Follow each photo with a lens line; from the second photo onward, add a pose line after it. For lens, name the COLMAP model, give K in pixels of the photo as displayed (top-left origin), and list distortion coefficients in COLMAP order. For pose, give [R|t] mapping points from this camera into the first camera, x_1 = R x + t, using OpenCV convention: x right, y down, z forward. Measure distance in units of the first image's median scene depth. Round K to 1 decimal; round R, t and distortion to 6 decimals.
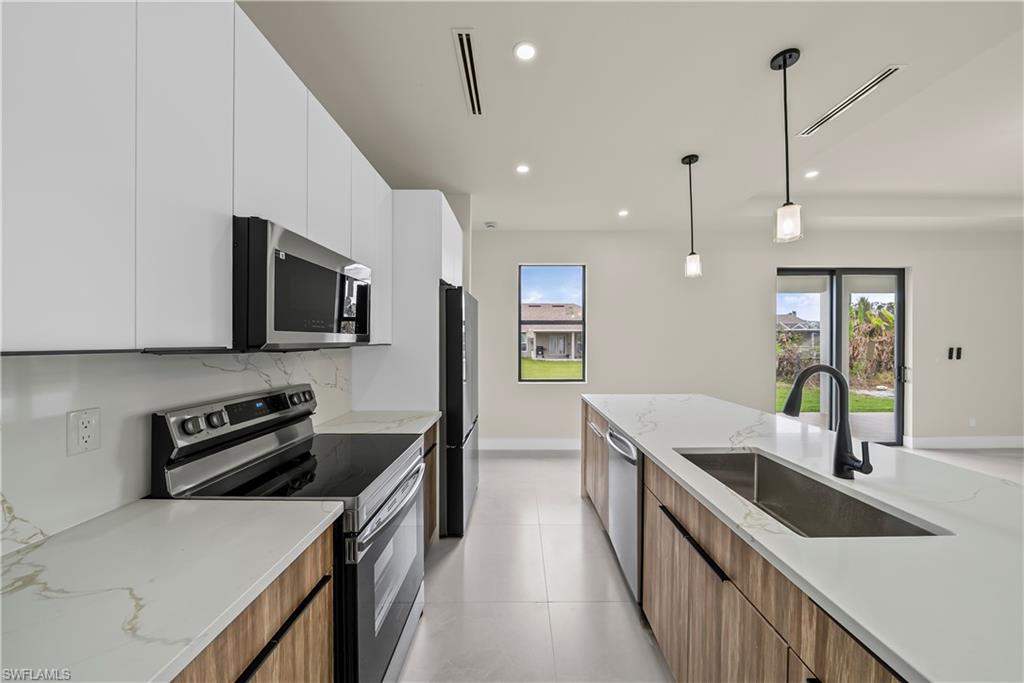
lens RADIAL K [[353.2, 0, 516.5], [0, 353.2, 343.8], [0, 0, 1]] dist [-0.002857, -0.000178]
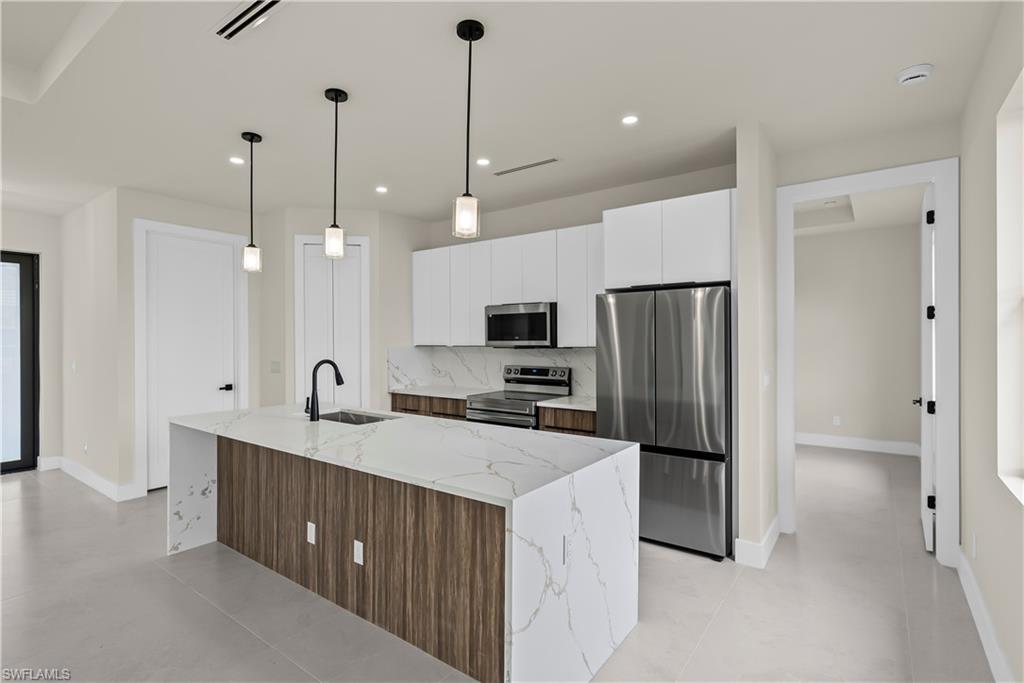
lens RADIAL K [[489.3, 0, 515.7], [0, 489.3, 343.2], [0, 0, 1]] dist [0.004924, 0.000145]
pose [[-0.590304, 0.007741, -0.807144, 0.756417], [-0.004145, 0.999912, 0.012621, -0.020923], [0.807170, 0.010796, -0.590220, 1.068028]]
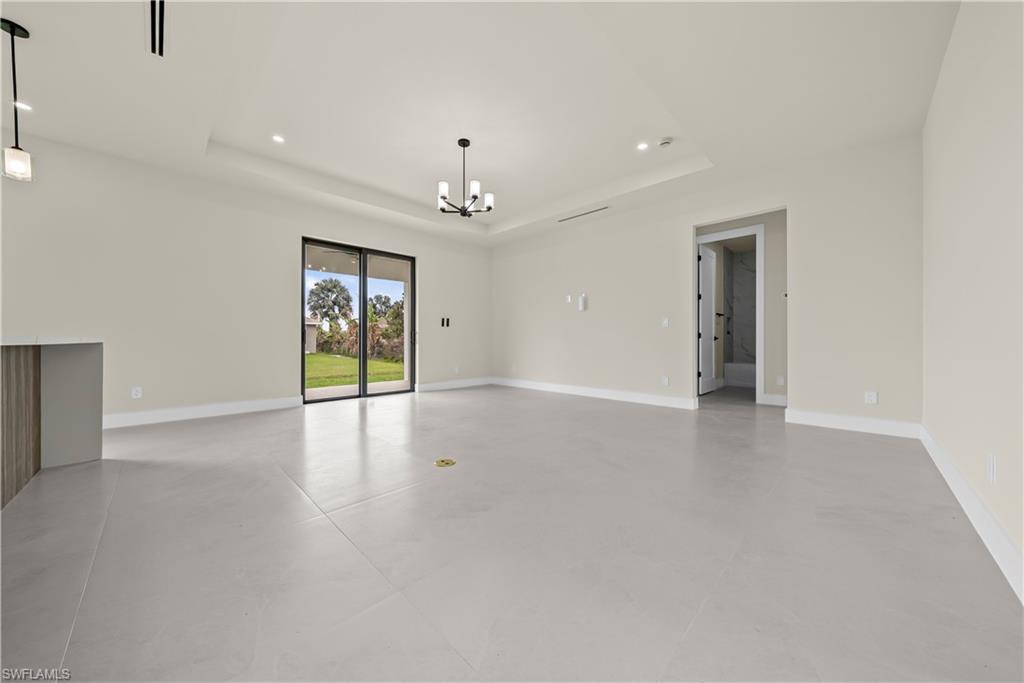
lens RADIAL K [[353.2, 0, 513.7], [0, 353.2, 340.0], [0, 0, 1]] dist [-0.002857, -0.000178]
pose [[0.703658, -0.000015, 0.710538, 0.502635], [0.005866, 0.999966, -0.005788, 0.127456], [-0.710514, 0.008241, 0.703635, -0.236702]]
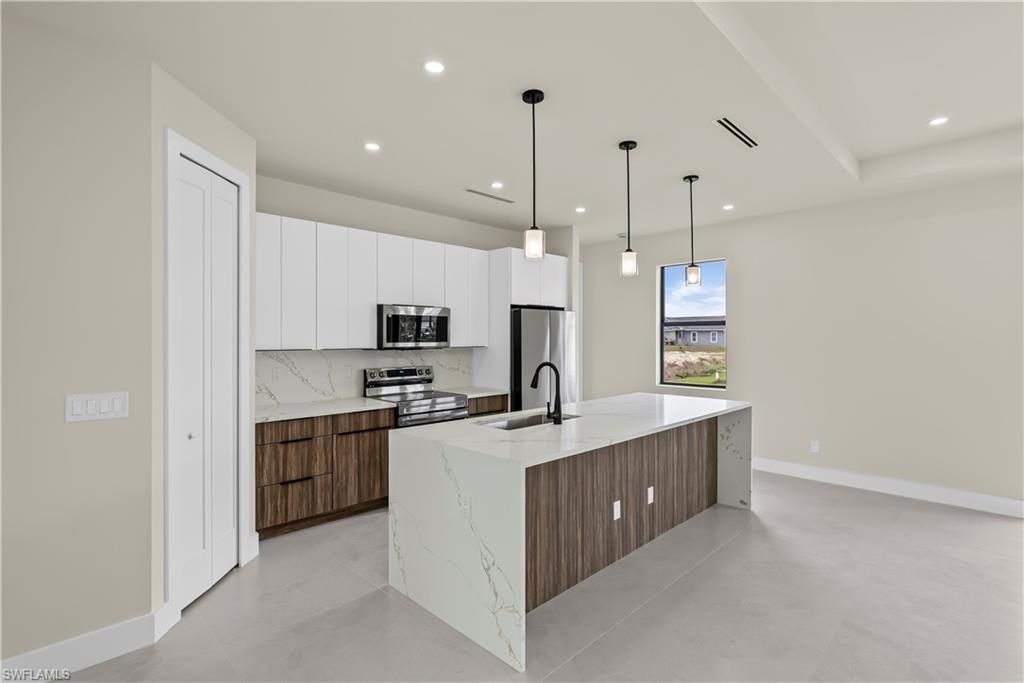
lens RADIAL K [[489.3, 0, 514.4], [0, 489.3, 336.4], [0, 0, 1]] dist [0.004924, 0.000145]
pose [[0.705191, -0.003280, -0.709010, 0.818403], [-0.003829, 0.999957, -0.008434, -0.016770], [0.709007, 0.008663, 0.705148, -0.304444]]
